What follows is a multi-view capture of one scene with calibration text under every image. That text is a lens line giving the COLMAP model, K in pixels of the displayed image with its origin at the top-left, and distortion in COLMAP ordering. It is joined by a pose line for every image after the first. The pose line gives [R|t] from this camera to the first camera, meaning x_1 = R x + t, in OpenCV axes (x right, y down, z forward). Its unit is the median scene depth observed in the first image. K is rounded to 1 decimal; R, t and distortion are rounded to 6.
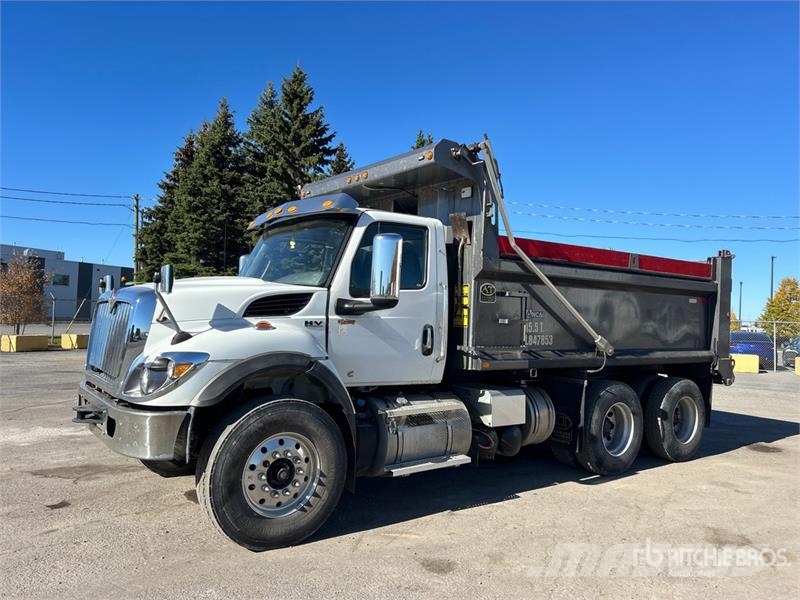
lens RADIAL K [[610.1, 0, 412.7], [0, 610.1, 298.1], [0, 0, 1]] dist [0.037071, -0.022104]
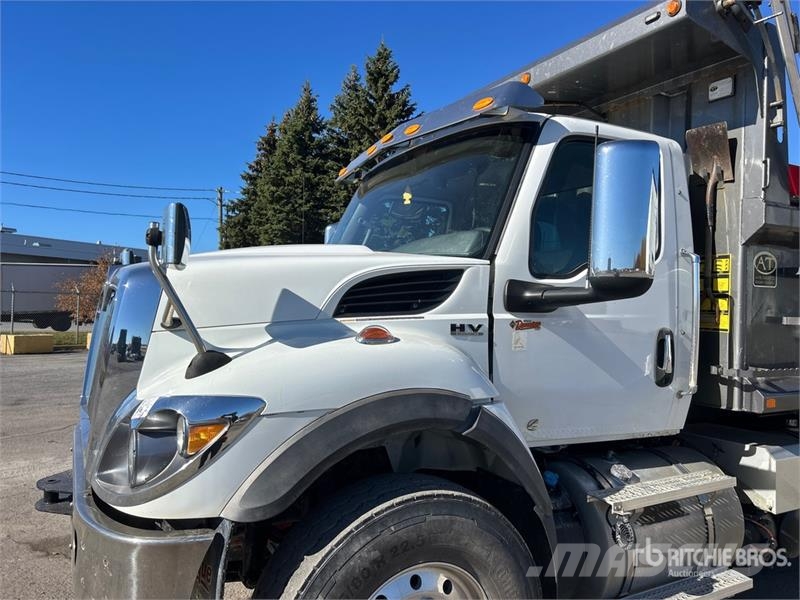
lens RADIAL K [[610.1, 0, 408.6], [0, 610.1, 299.3], [0, 0, 1]] dist [0.037071, -0.022104]
pose [[0.990436, -0.008150, -0.137733, -0.117155], [0.009560, 0.999908, 0.009585, 0.009622], [0.137642, -0.010810, 0.990423, 0.407842]]
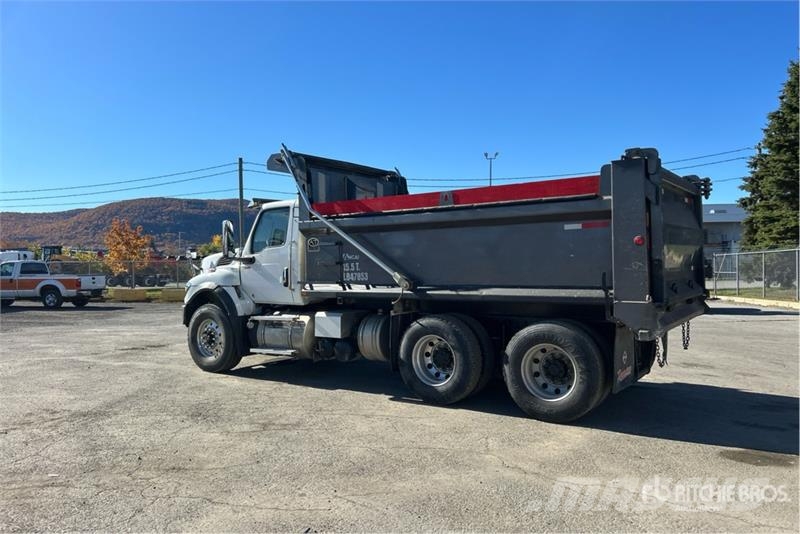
lens RADIAL K [[610.0, 0, 404.0], [0, 610.0, 266.4], [0, 0, 1]] dist [0.057312, -0.038898]
pose [[0.316353, -0.034496, -0.948014, 1.574667], [0.051306, 0.998498, -0.019212, 0.082937], [0.947253, -0.042561, 0.317648, 0.737151]]
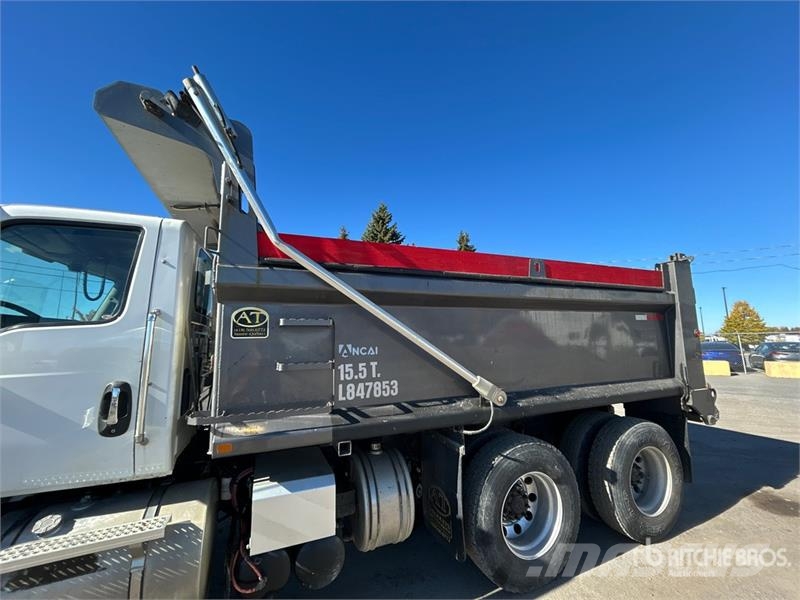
lens RADIAL K [[327.9, 0, 404.9], [0, 327.9, 297.5], [0, 0, 1]] dist [0.004632, -0.000813]
pose [[0.968549, -0.084826, -0.233917, 0.359991], [0.058837, 0.991512, -0.115937, 0.014295], [0.241766, 0.098528, 0.965319, 0.705410]]
